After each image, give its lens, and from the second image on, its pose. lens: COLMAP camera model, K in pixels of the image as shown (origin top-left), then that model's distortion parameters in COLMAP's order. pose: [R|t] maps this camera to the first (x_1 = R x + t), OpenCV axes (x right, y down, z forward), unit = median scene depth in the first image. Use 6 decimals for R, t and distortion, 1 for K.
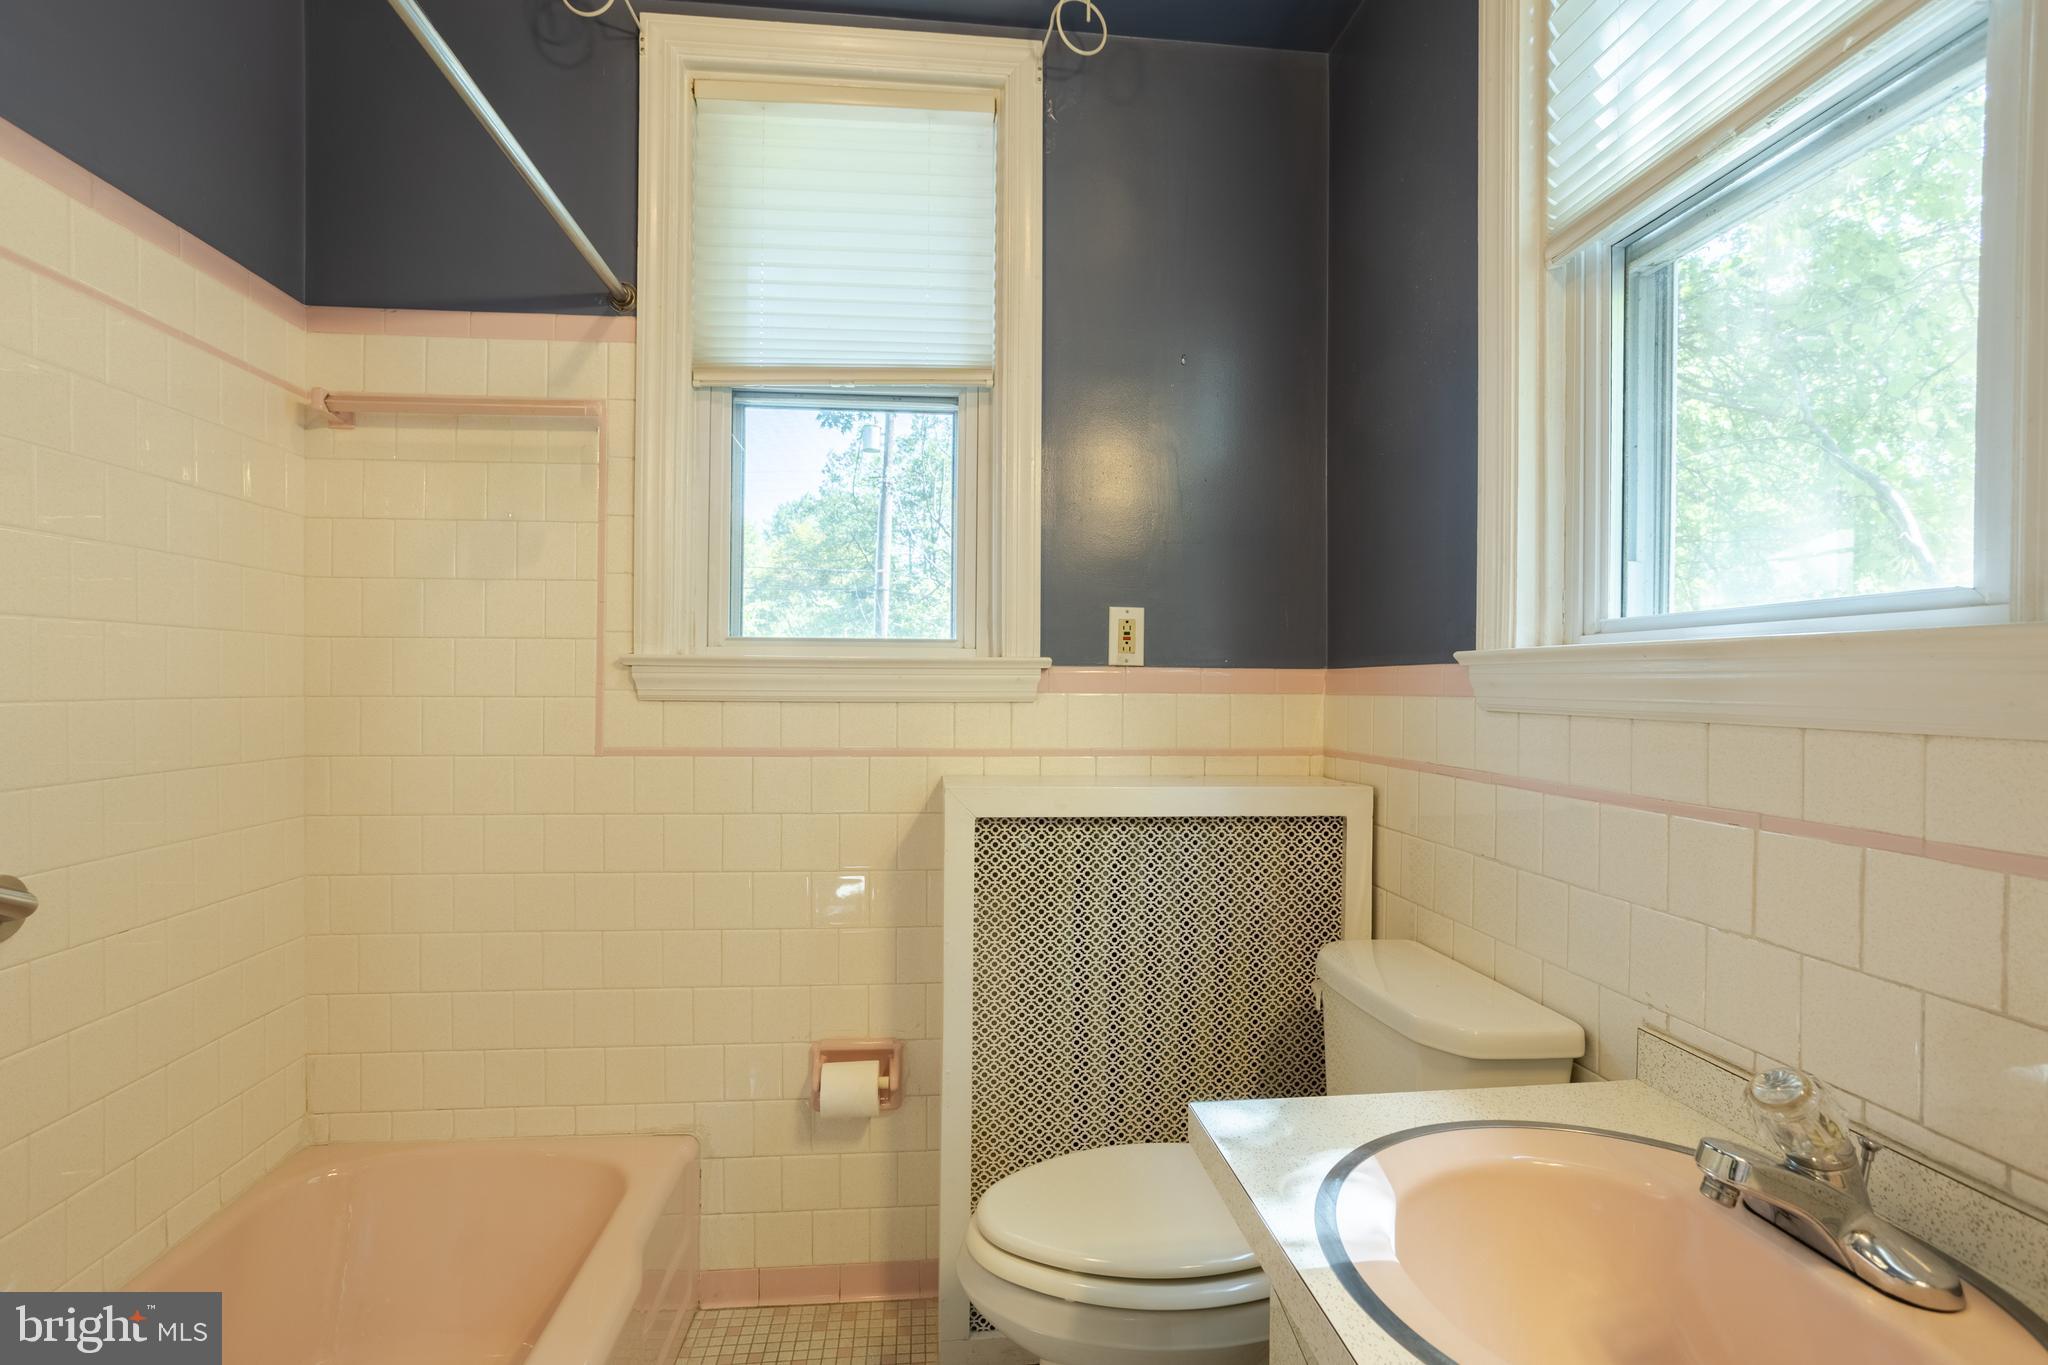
lens RADIAL K [[987.5, 0, 1030.4], [0, 987.5, 694.9], [0, 0, 1]] dist [-0.053790, 0.034247]
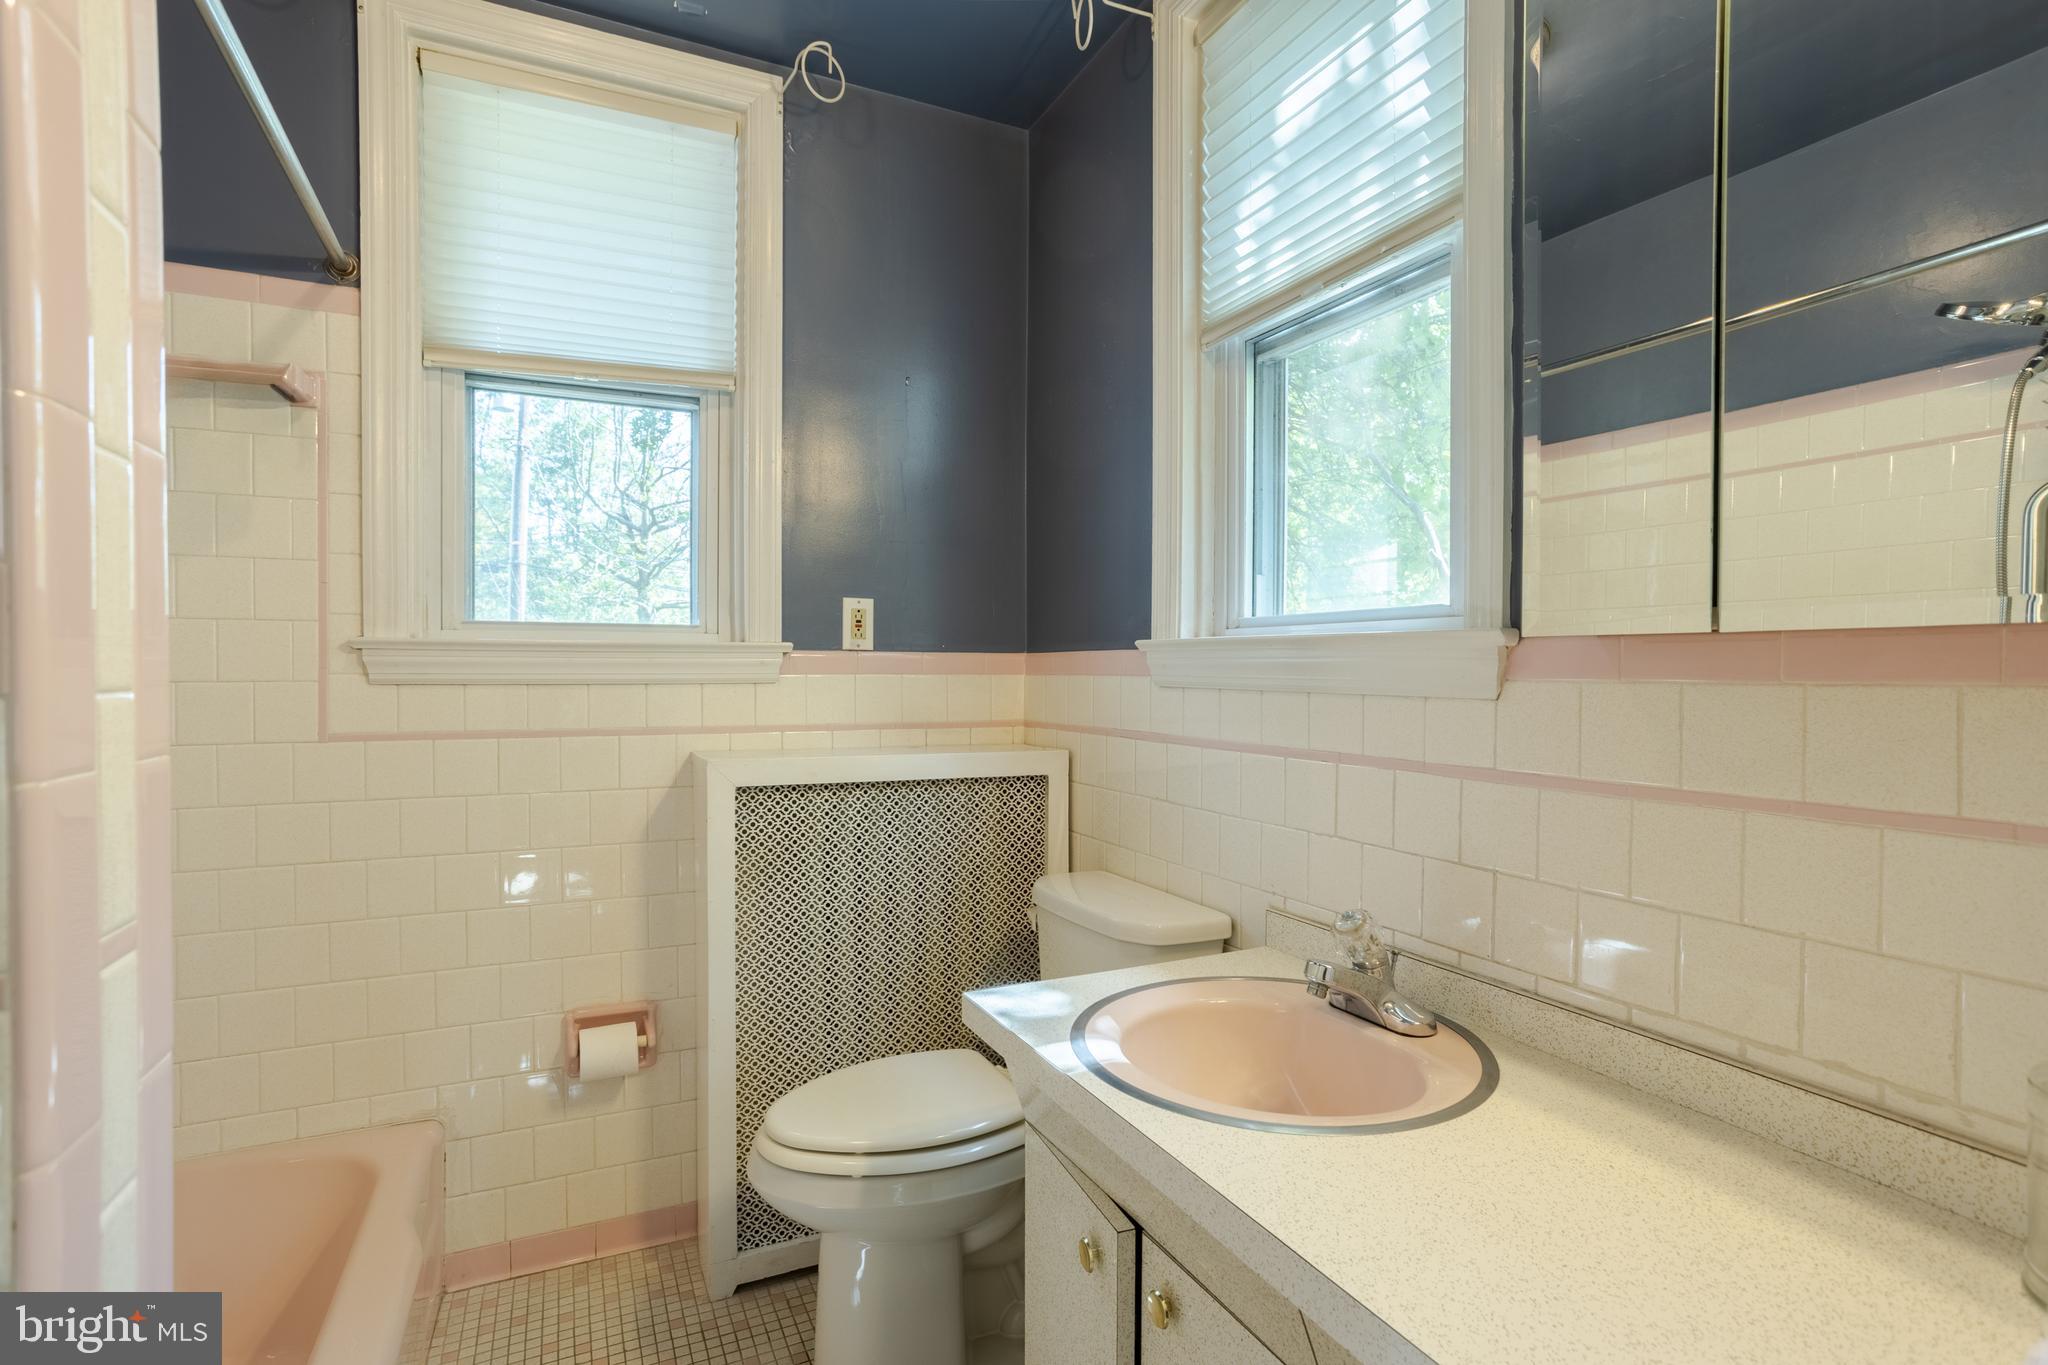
lens RADIAL K [[988.1, 0, 1027.2], [0, 988.1, 690.8], [0, 0, 1]] dist [-0.051076, 0.033464]
pose [[0.943072, -0.010273, 0.332429, -0.103584], [0.005662, 0.999874, 0.014839, 0.001314], [-0.332540, -0.012112, 0.943011, -0.136827]]
